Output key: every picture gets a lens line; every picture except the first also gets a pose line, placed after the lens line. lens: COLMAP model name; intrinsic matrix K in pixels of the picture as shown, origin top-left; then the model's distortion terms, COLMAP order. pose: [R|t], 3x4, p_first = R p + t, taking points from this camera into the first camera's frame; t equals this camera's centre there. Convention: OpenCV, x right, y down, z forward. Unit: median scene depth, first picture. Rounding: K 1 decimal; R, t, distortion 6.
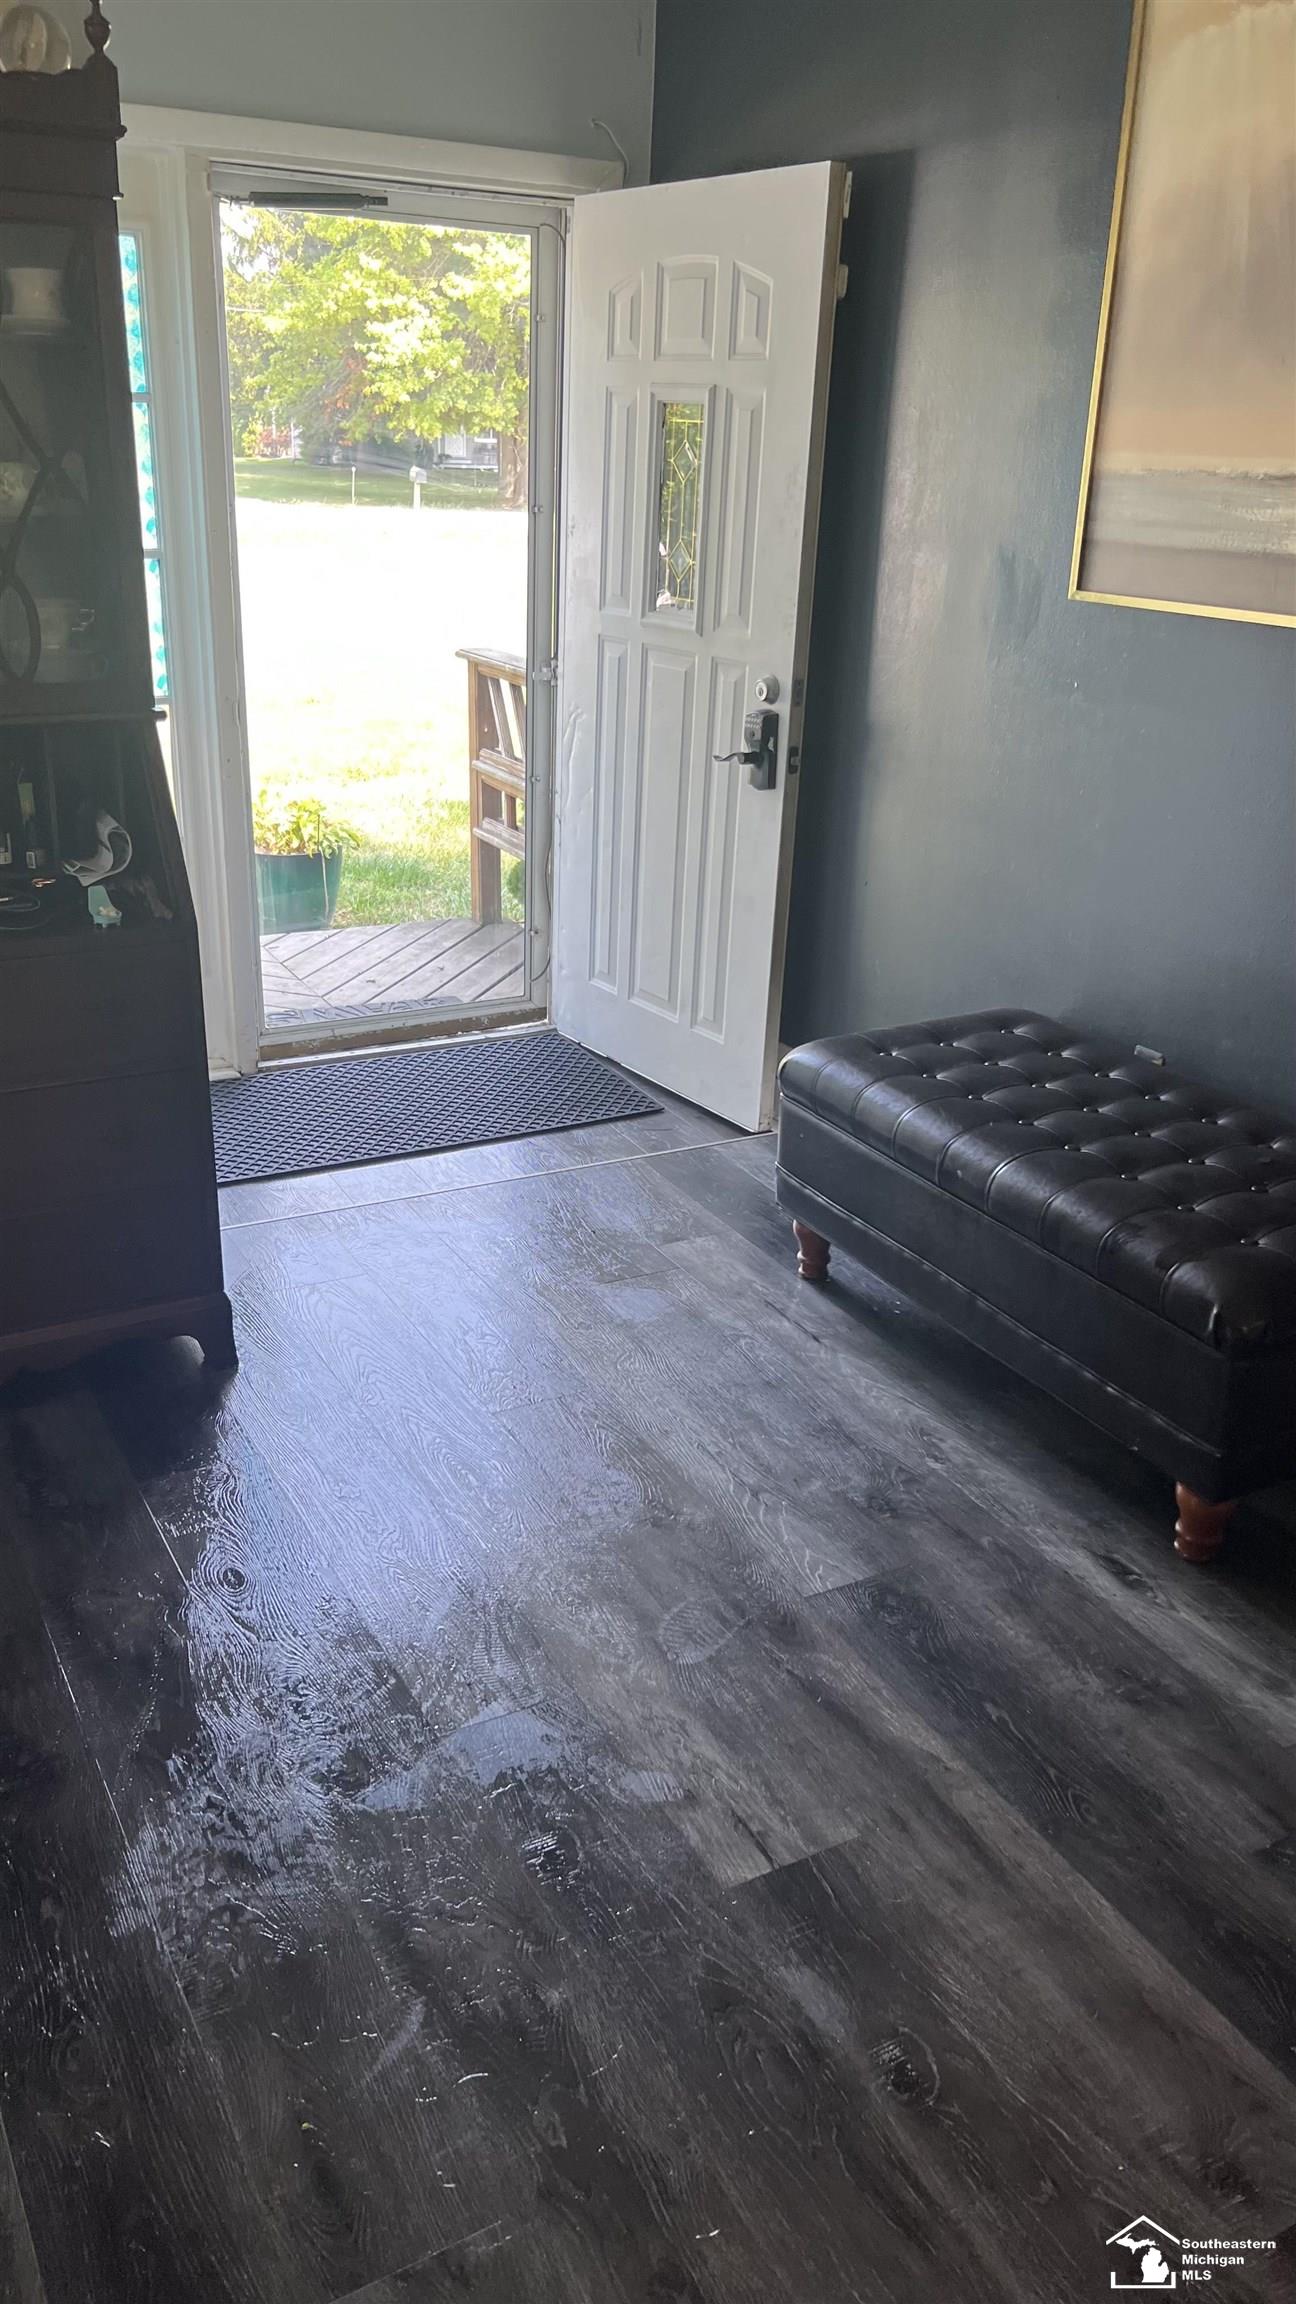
lens RADIAL K [[1757.2, 0, 648.0], [0, 1757.2, 1152.0], [0, 0, 1]] dist [0.055527, -0.029789]
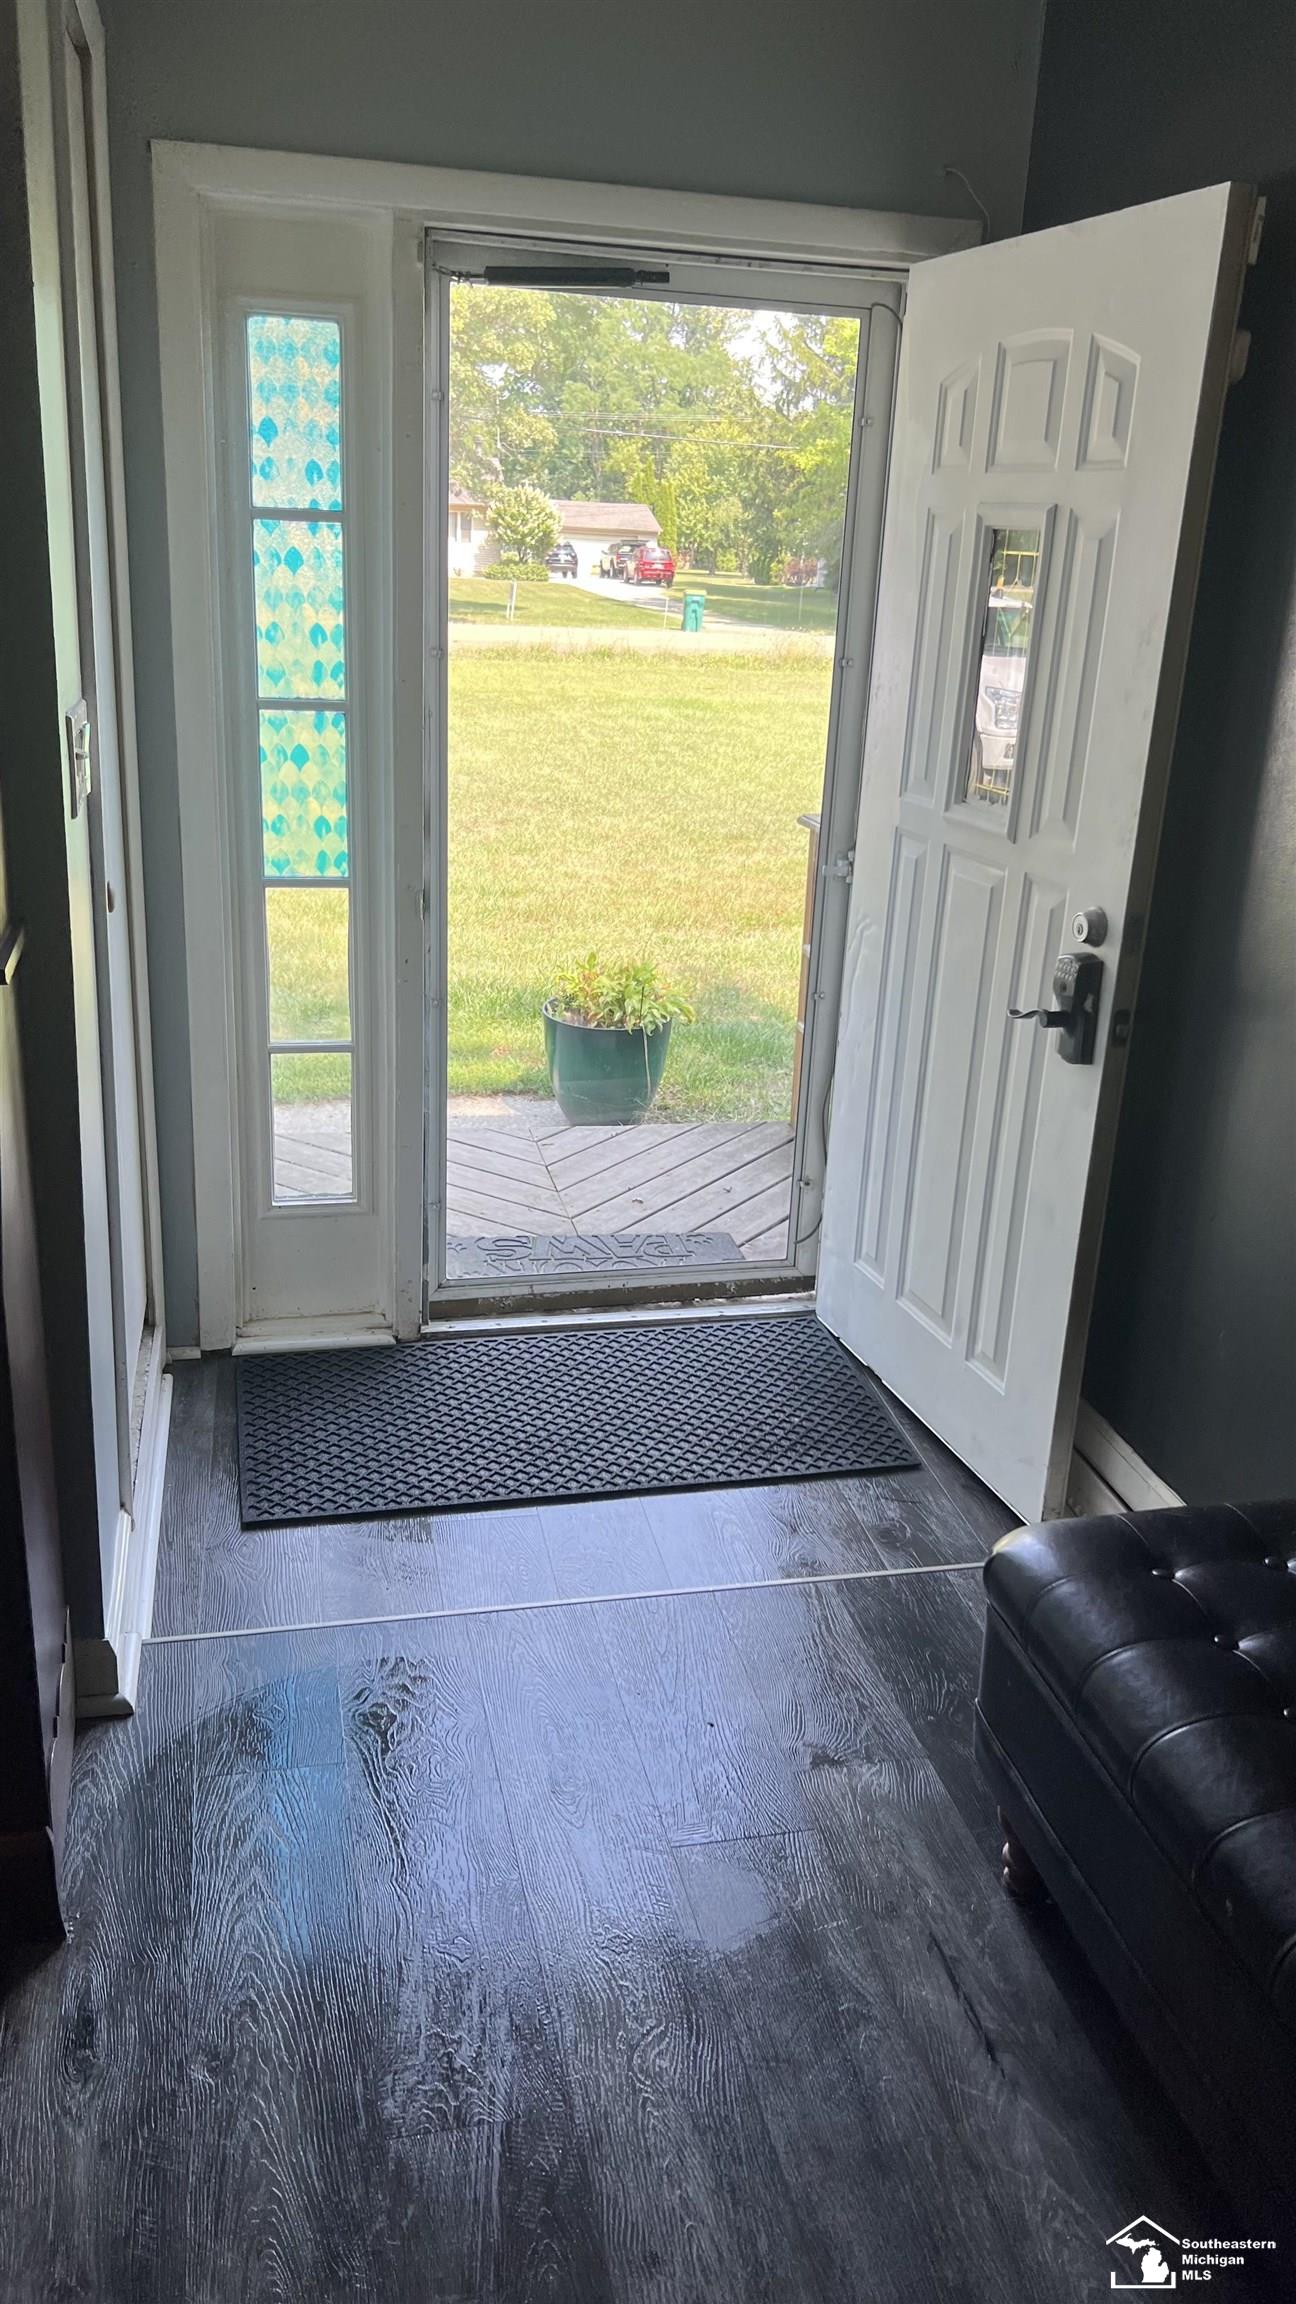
lens RADIAL K [[1754.8, 0, 649.8], [0, 1754.8, 1128.0], [0, 0, 1]] dist [0.157430, -0.237544]
pose [[0.962064, 0.096020, -0.255369, 0.078827], [-0.115747, 0.991257, -0.063342, -0.107127], [0.247054, 0.090497, 0.964767, 0.258302]]
